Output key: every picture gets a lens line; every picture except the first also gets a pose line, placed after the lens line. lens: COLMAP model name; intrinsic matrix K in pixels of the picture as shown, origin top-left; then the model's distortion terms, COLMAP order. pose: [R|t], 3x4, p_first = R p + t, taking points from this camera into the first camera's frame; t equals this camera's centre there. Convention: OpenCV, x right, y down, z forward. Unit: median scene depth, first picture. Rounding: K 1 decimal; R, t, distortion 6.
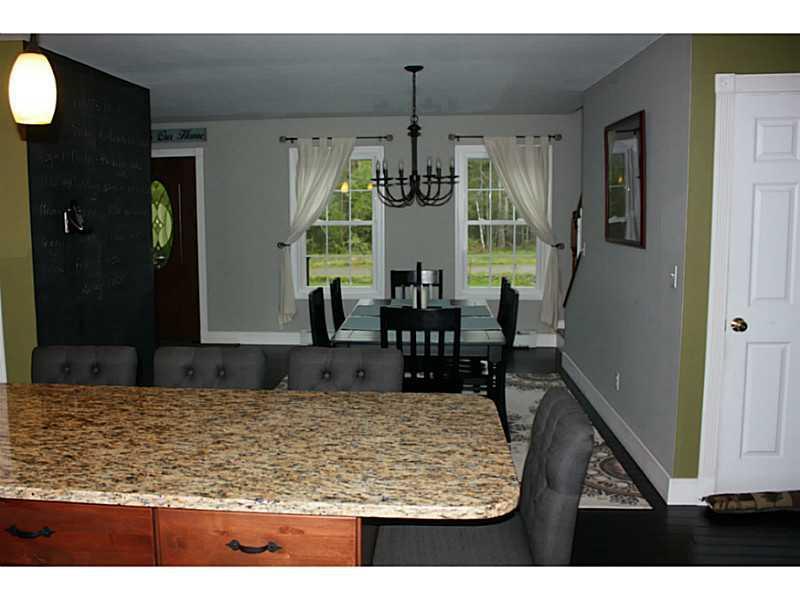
lens RADIAL K [[775.2, 0, 397.4], [0, 775.2, 299.0], [0, 0, 1]] dist [-0.129073, 0.000000]
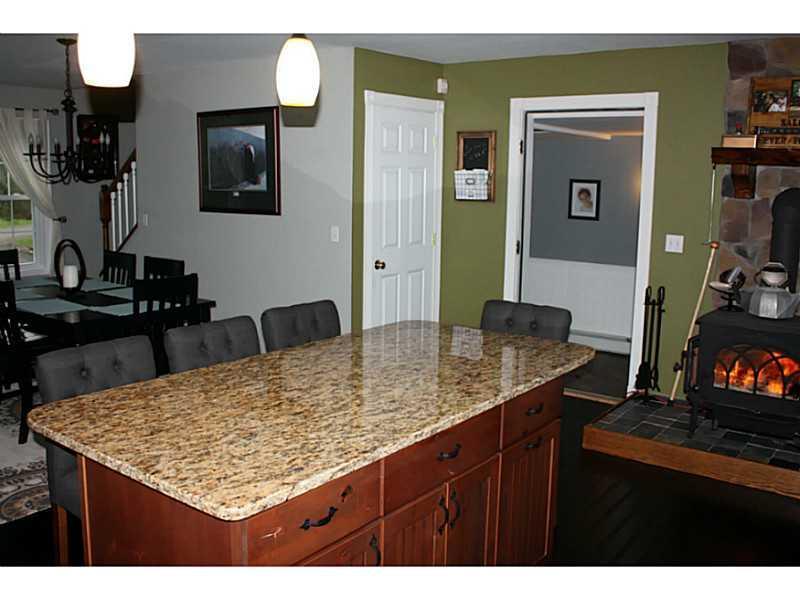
lens RADIAL K [[775.2, 0, 396.7], [0, 775.2, 303.4], [0, 0, 1]] dist [-0.129073, 0.000000]
pose [[0.516297, -0.126583, 0.847003, -0.737501], [0.083946, 0.991734, 0.097043, -0.031194], [-0.852285, 0.020999, 0.522655, 0.181102]]
